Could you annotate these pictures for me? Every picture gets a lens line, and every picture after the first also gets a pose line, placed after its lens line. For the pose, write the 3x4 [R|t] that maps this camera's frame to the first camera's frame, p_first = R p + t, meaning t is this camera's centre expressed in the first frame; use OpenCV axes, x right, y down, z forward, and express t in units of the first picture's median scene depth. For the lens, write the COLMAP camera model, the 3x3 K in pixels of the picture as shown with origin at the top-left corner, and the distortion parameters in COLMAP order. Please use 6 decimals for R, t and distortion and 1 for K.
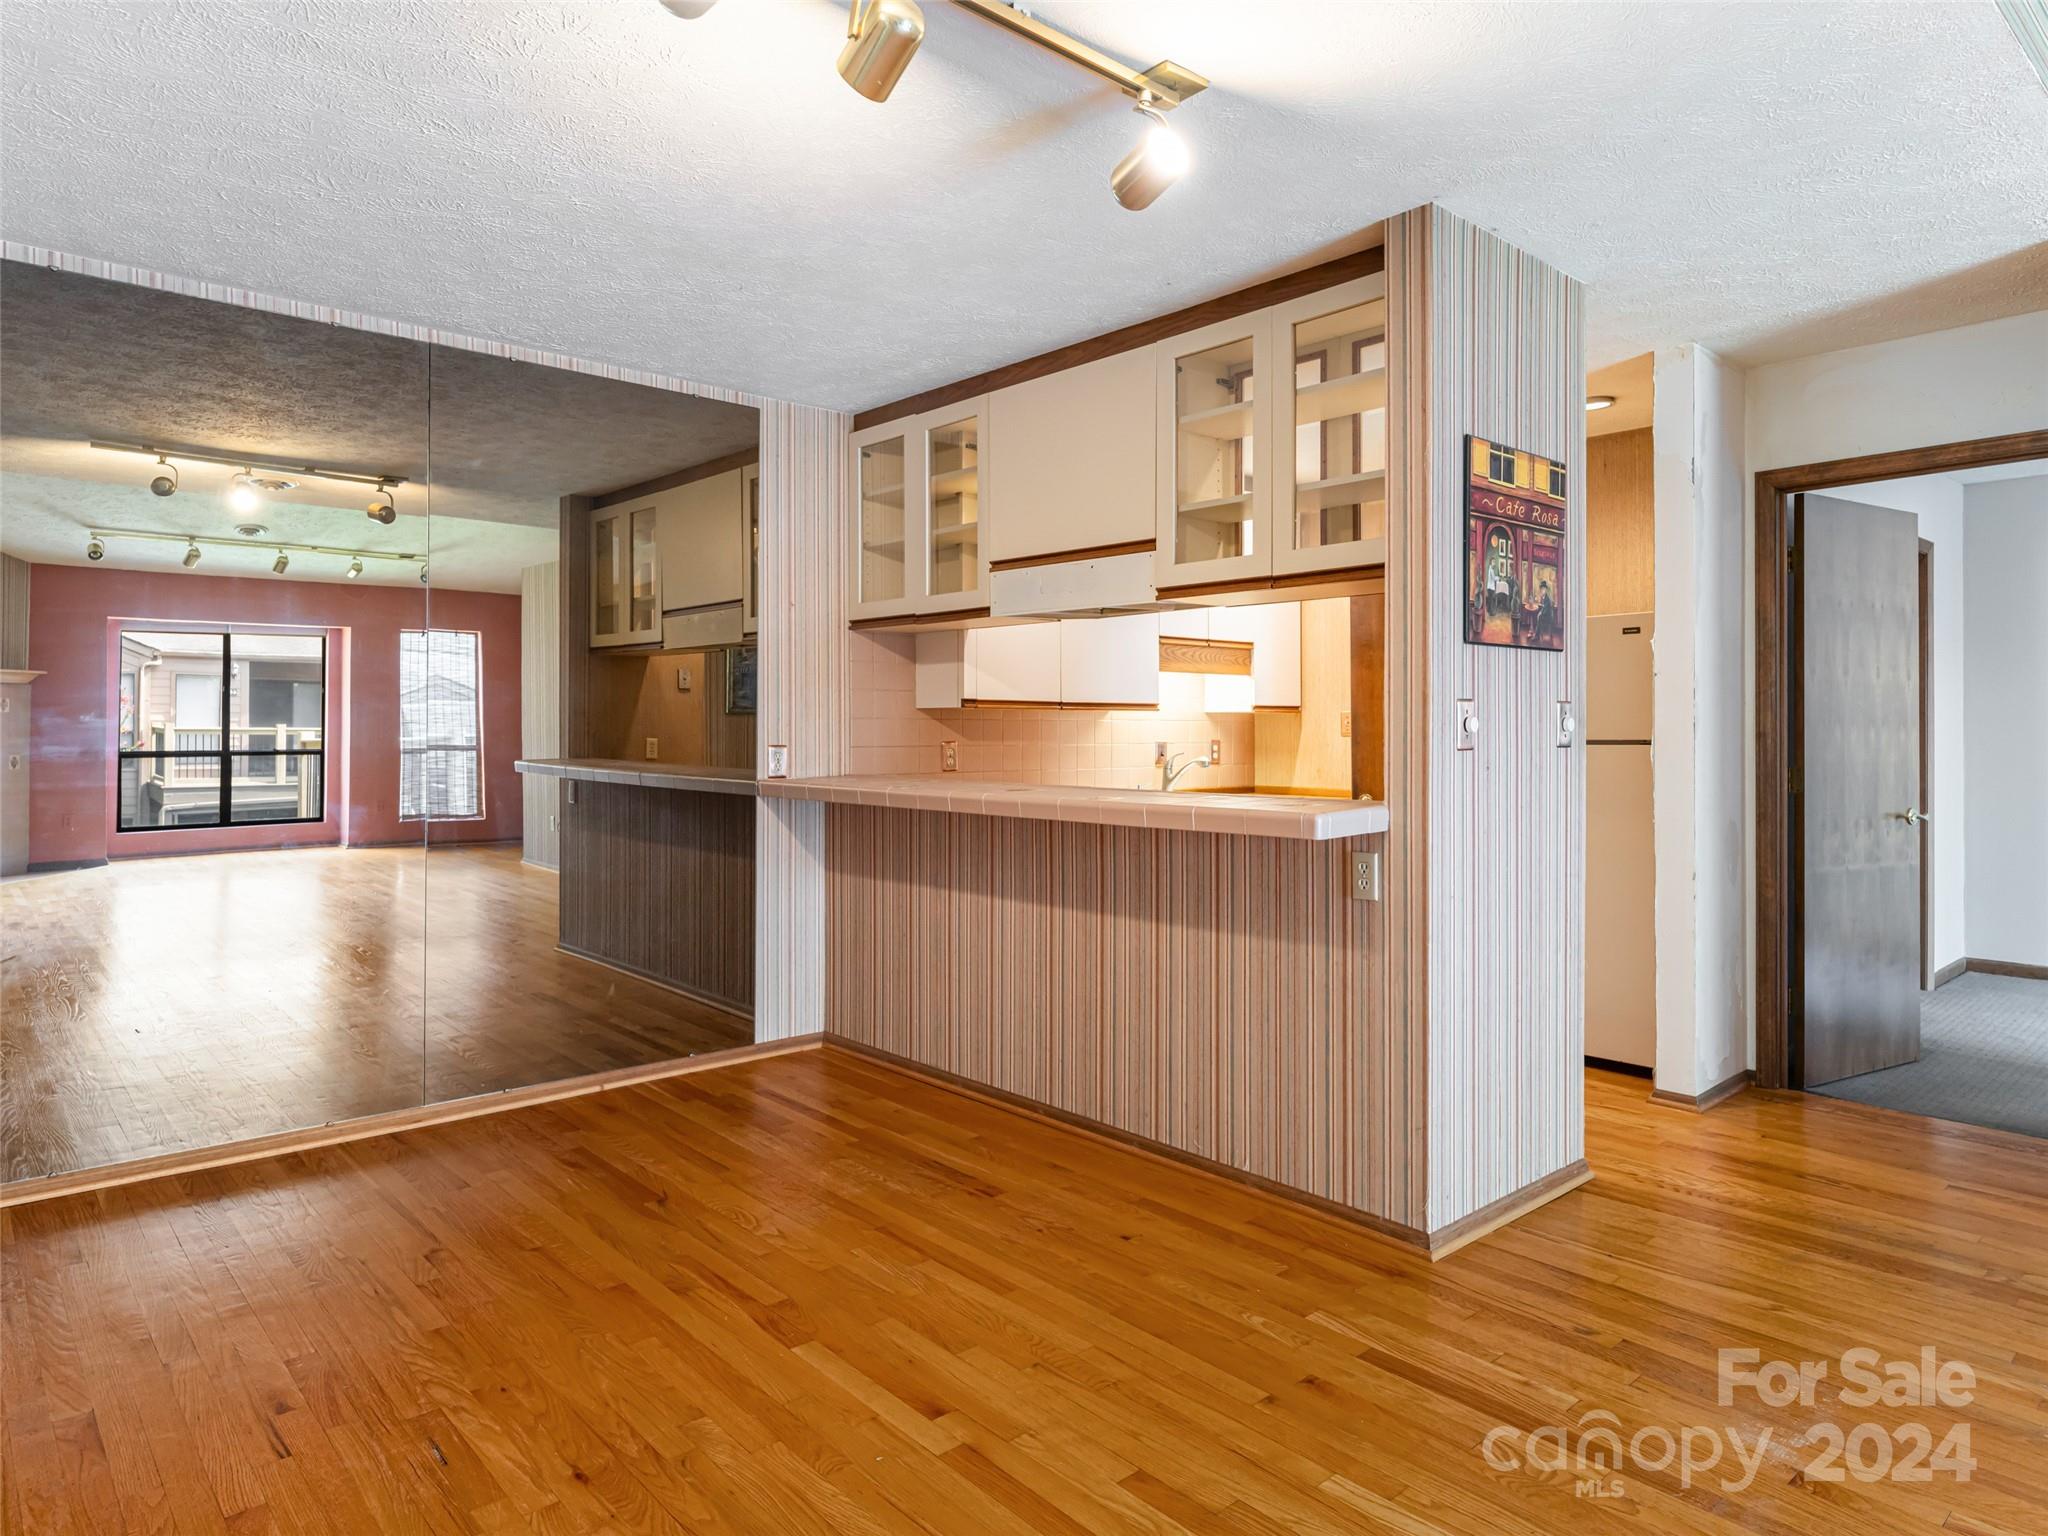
lens RADIAL K [[1254.6, 0, 1022.1], [0, 1254.6, 728.0], [0, 0, 1]] dist [0.000870, -0.002842]
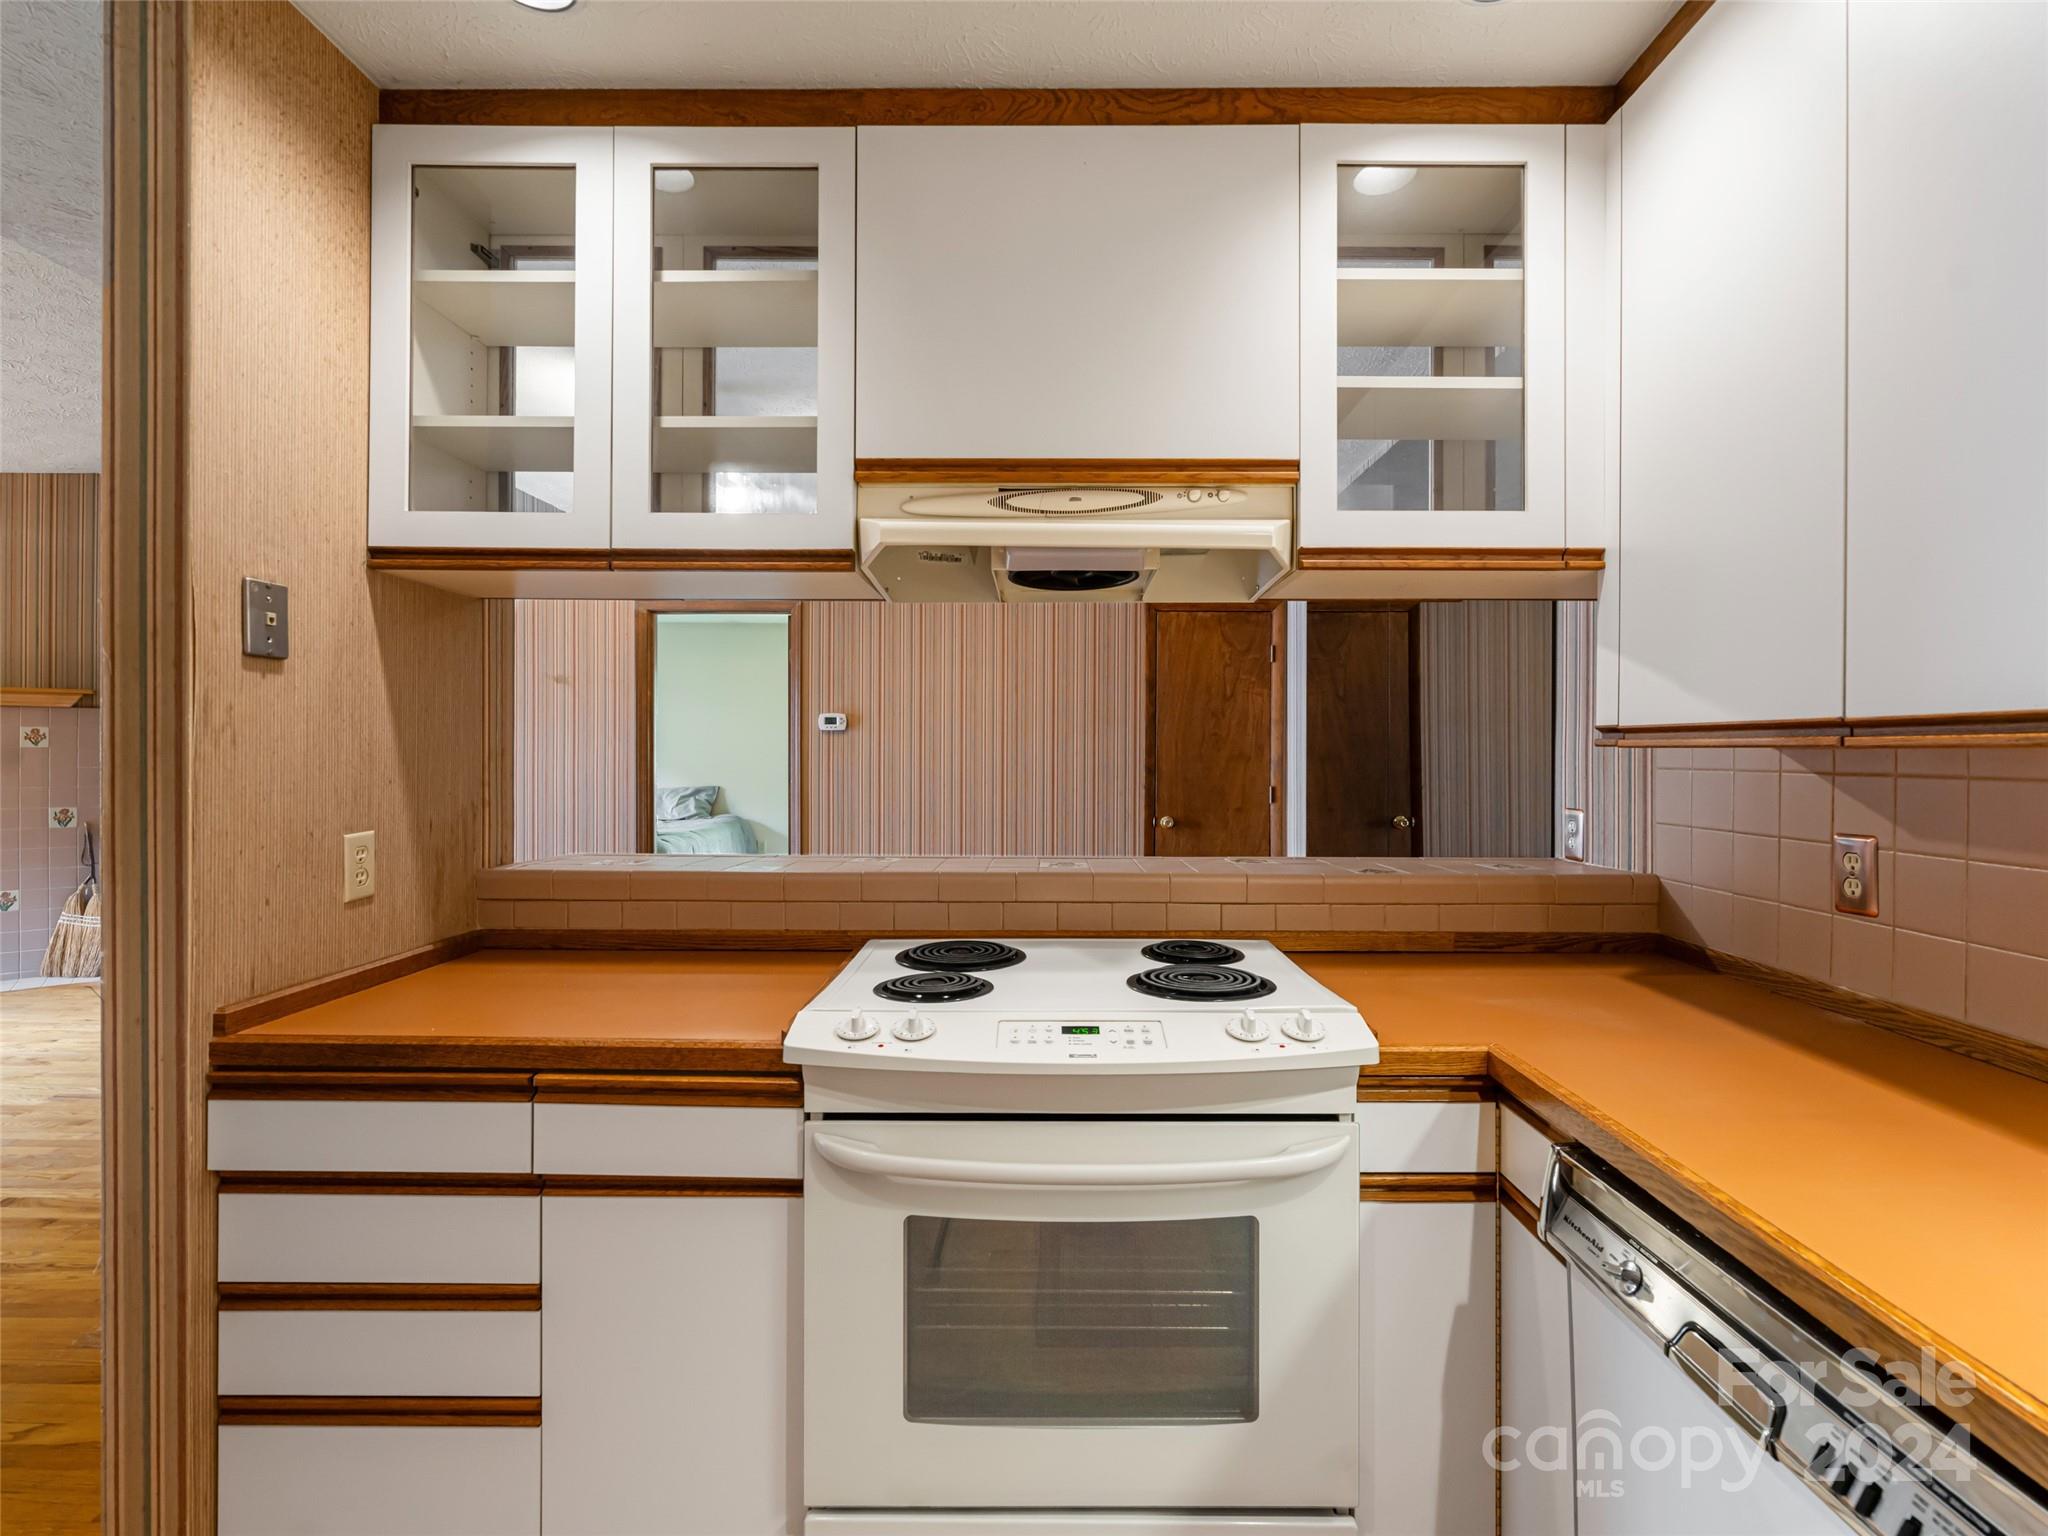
lens RADIAL K [[948.0, 0, 1026.2], [0, 948.0, 755.1], [0, 0, 1]] dist [-0.000293, 0.000049]
pose [[-0.670737, 0.000843, -0.741695, 0.378890], [-0.002698, 0.999990, 0.003577, -0.015550], [0.741690, 0.004400, -0.670728, 1.199281]]
